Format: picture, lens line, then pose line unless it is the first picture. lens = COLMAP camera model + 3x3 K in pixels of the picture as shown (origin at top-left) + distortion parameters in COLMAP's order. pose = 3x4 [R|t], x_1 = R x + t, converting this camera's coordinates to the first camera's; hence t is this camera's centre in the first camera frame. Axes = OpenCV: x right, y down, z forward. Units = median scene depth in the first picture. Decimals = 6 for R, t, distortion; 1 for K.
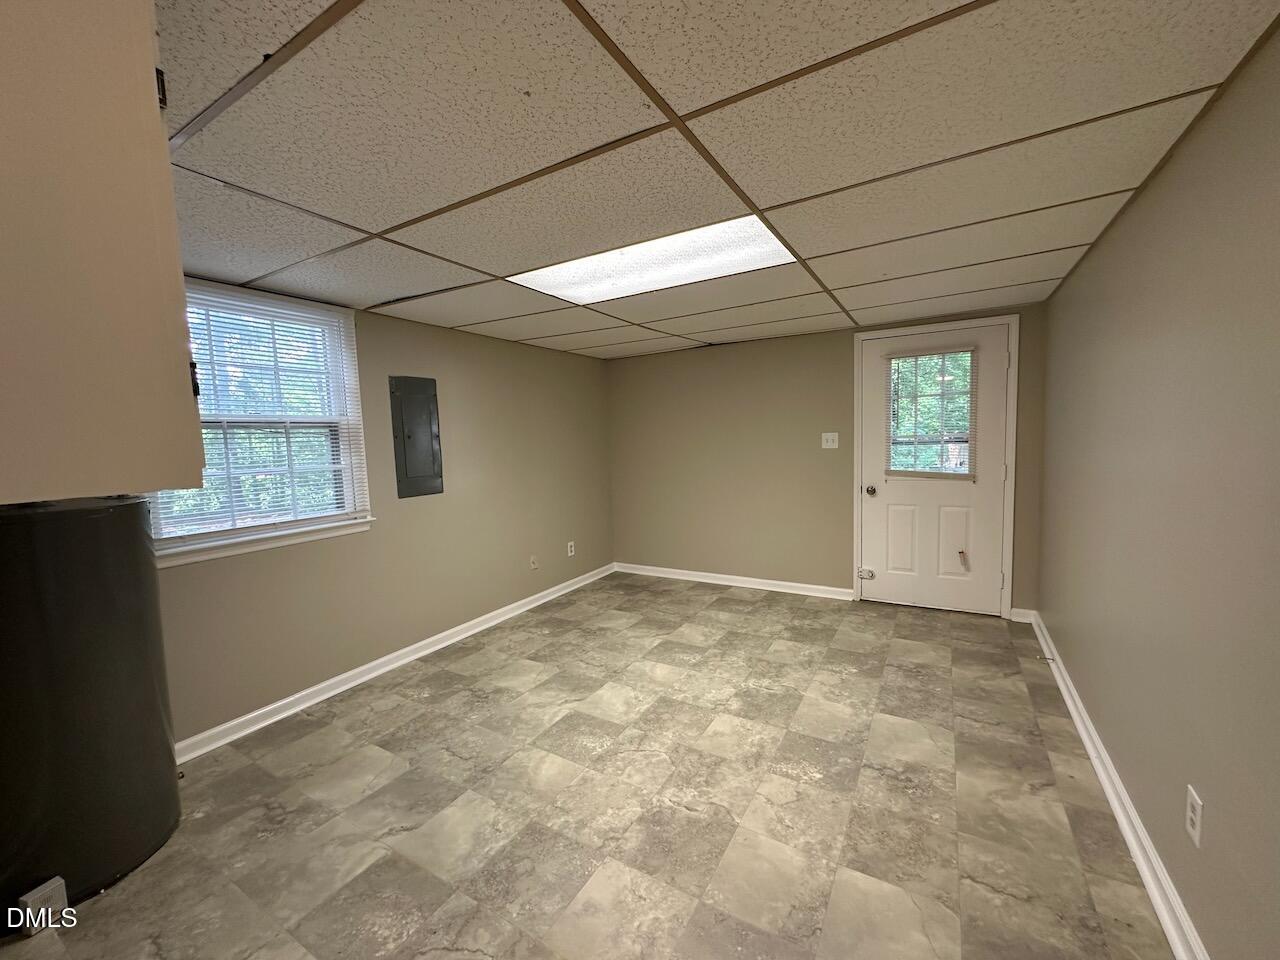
lens RADIAL K [[508.2, 0, 640.0], [0, 508.2, 480.0], [0, 0, 1]] dist [-0.005853, 0.000641]
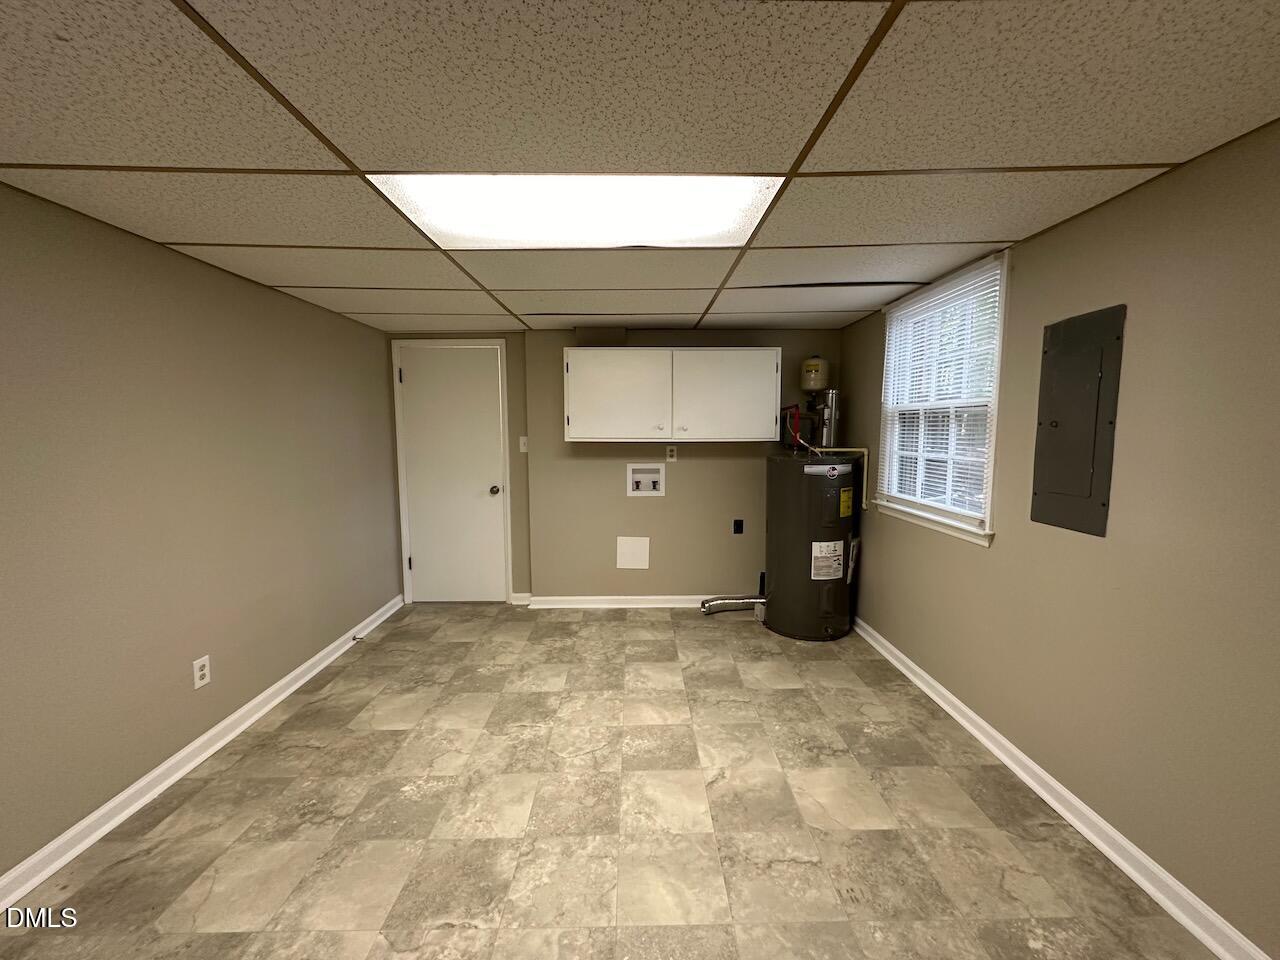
lens RADIAL K [[508.2, 0, 640.0], [0, 508.2, 480.0], [0, 0, 1]] dist [-0.005853, 0.000641]
pose [[-0.852956, 0.087385, -0.514617, 0.370893], [-0.011894, 0.982378, 0.186528, -0.174205], [0.521848, 0.165221, -0.836885, 1.745271]]
